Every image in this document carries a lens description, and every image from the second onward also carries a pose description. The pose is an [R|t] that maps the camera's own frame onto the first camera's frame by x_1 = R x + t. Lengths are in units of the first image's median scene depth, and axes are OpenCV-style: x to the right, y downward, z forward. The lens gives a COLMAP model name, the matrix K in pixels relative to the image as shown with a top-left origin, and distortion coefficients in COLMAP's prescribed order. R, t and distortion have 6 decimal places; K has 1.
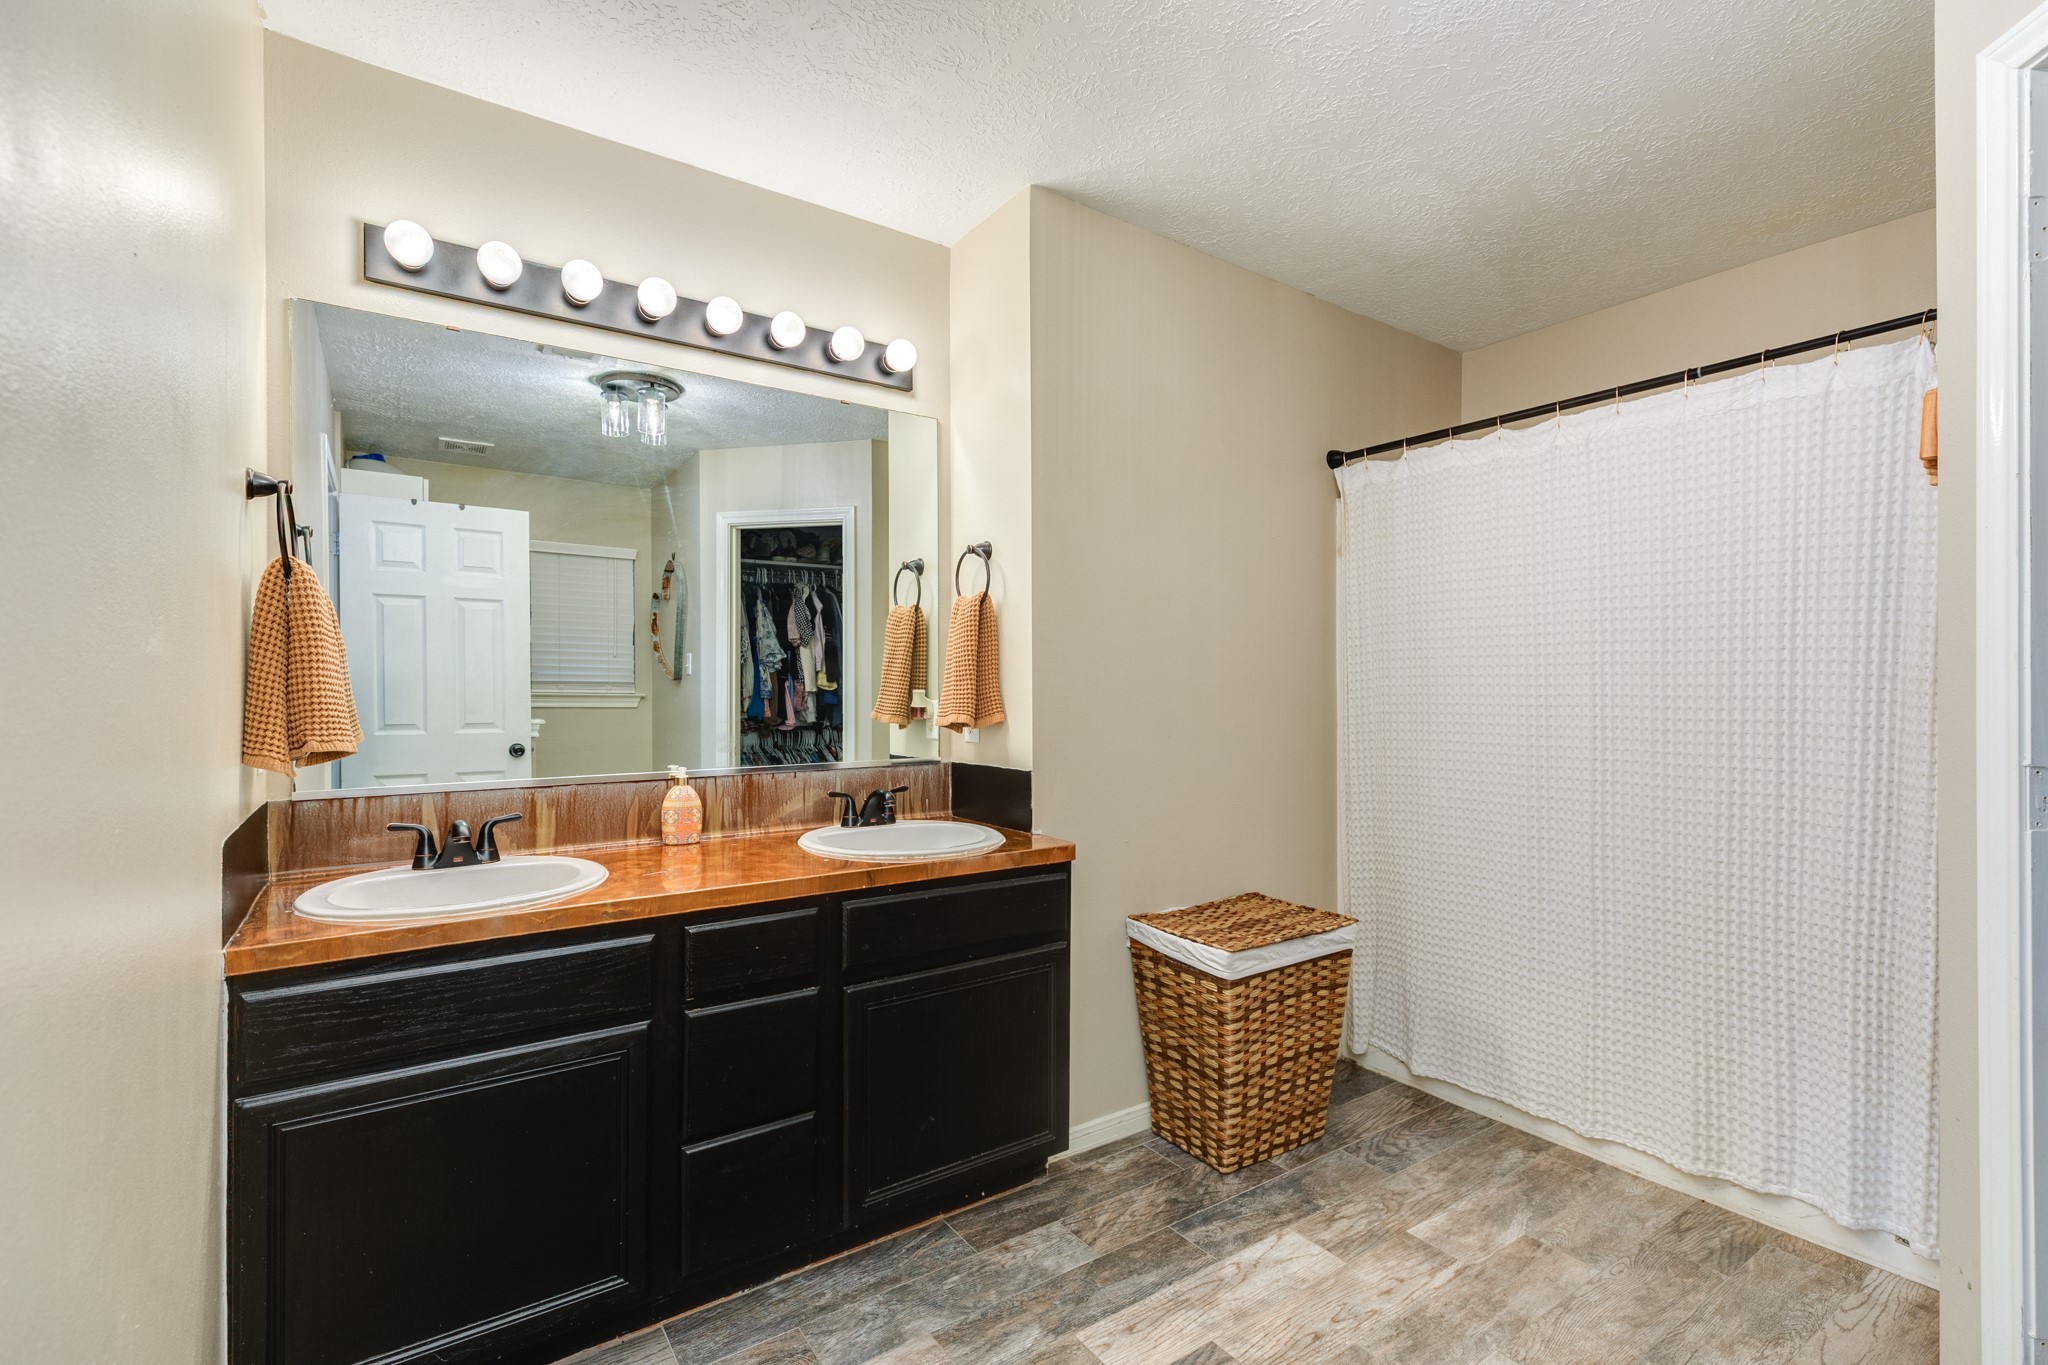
lens RADIAL K [[926.2, 0, 1018.0], [0, 926.2, 688.9], [0, 0, 1]] dist [0.002640, -0.000145]
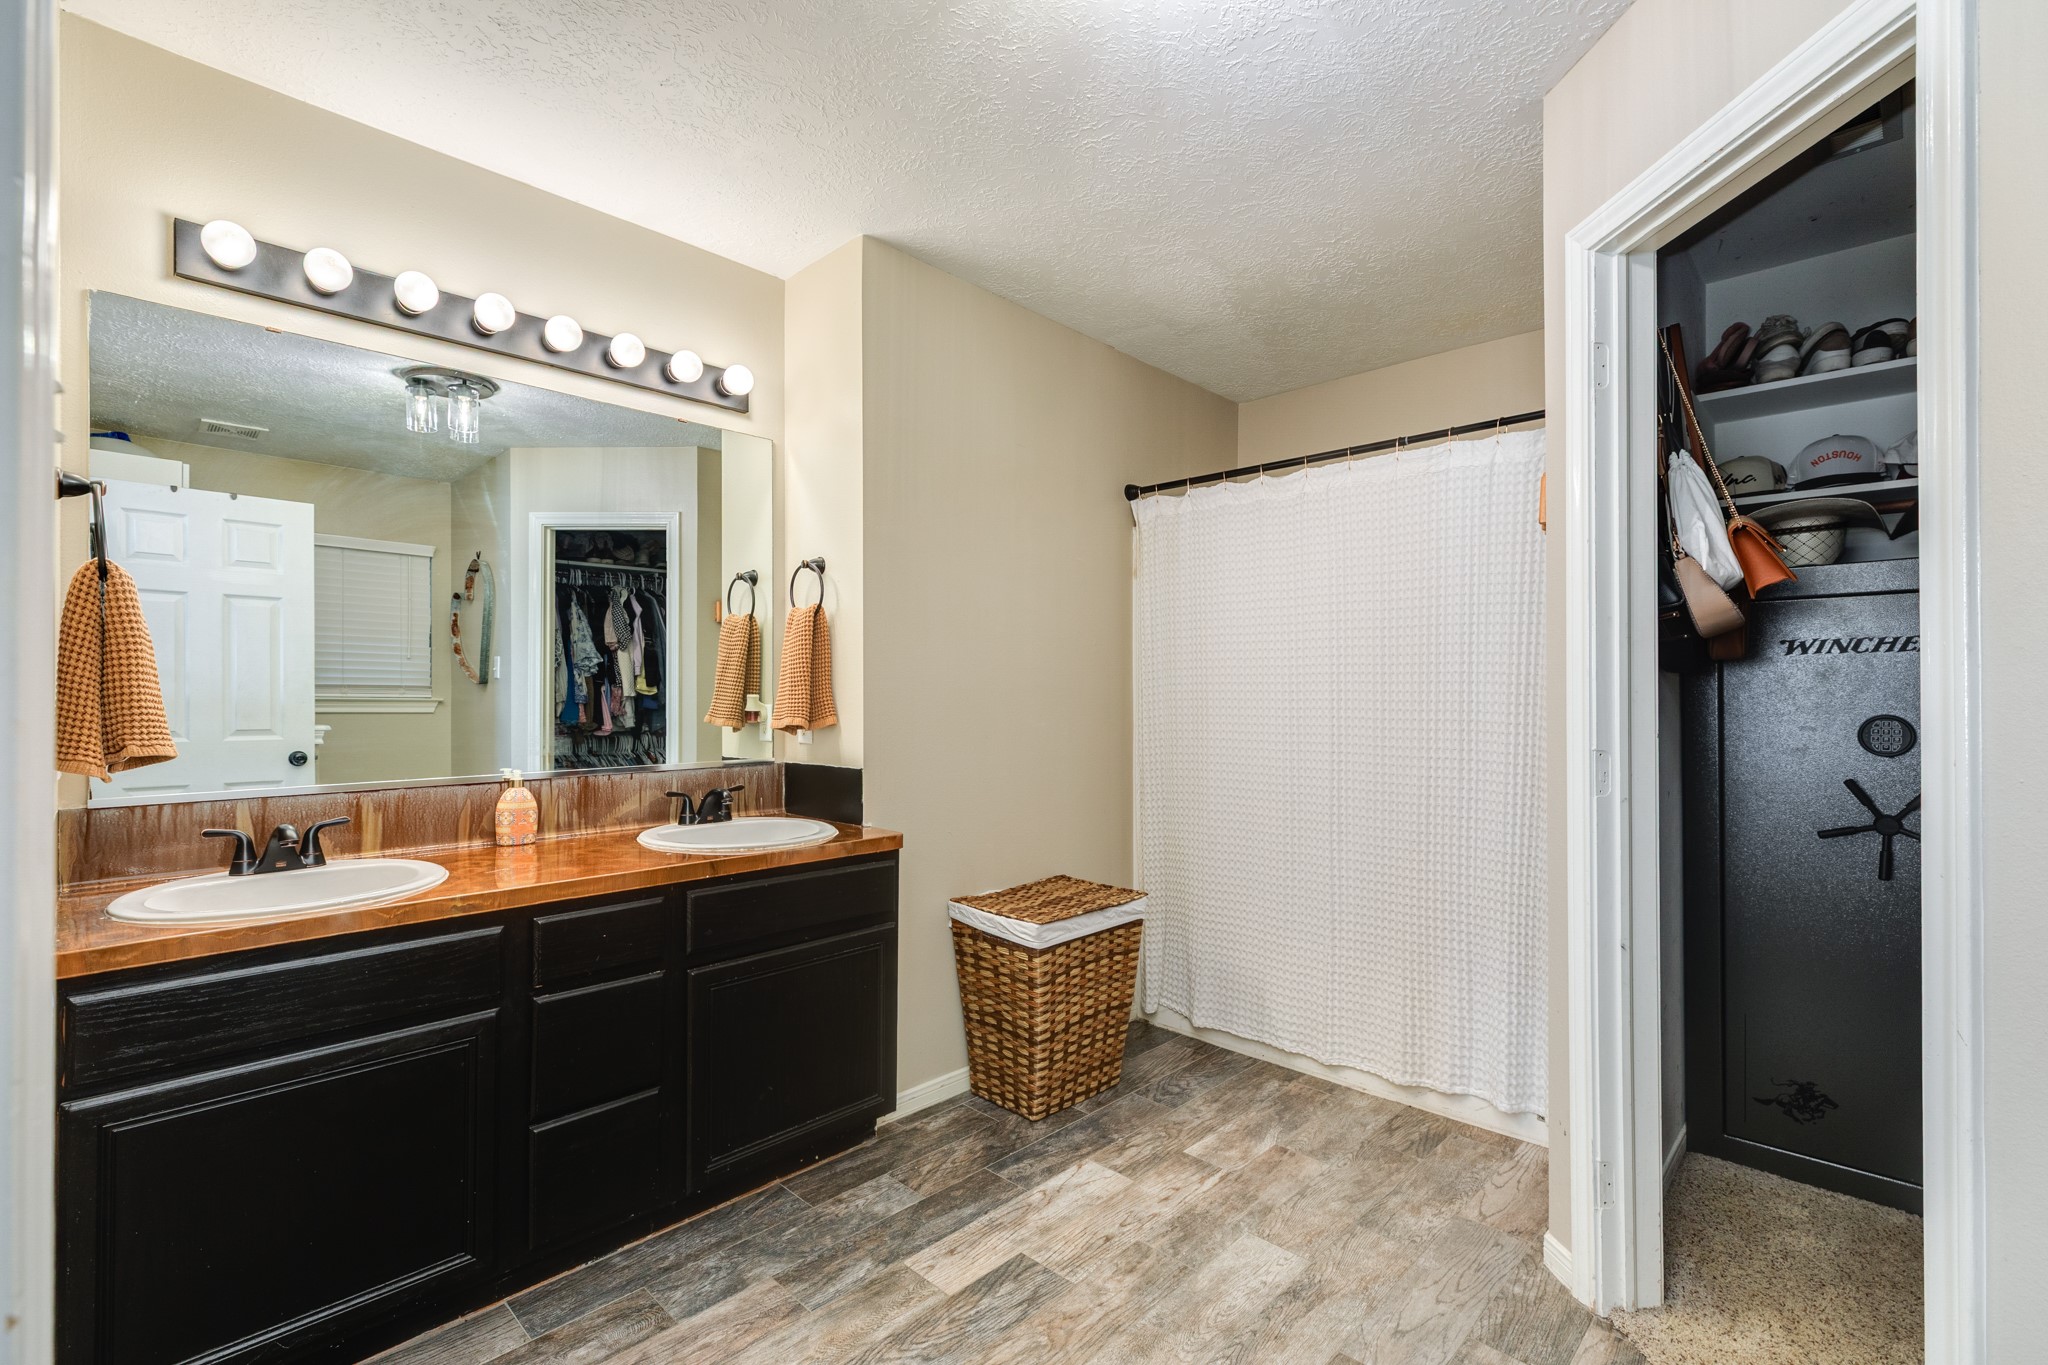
lens RADIAL K [[926.2, 0, 1023.8], [0, 926.2, 685.9], [0, 0, 1]] dist [0.002640, -0.000145]
pose [[0.980250, 0.002954, 0.197740, -0.016759], [-0.001248, 0.999961, -0.008750, -0.000087], [-0.197758, 0.008331, 0.980216, -0.123047]]
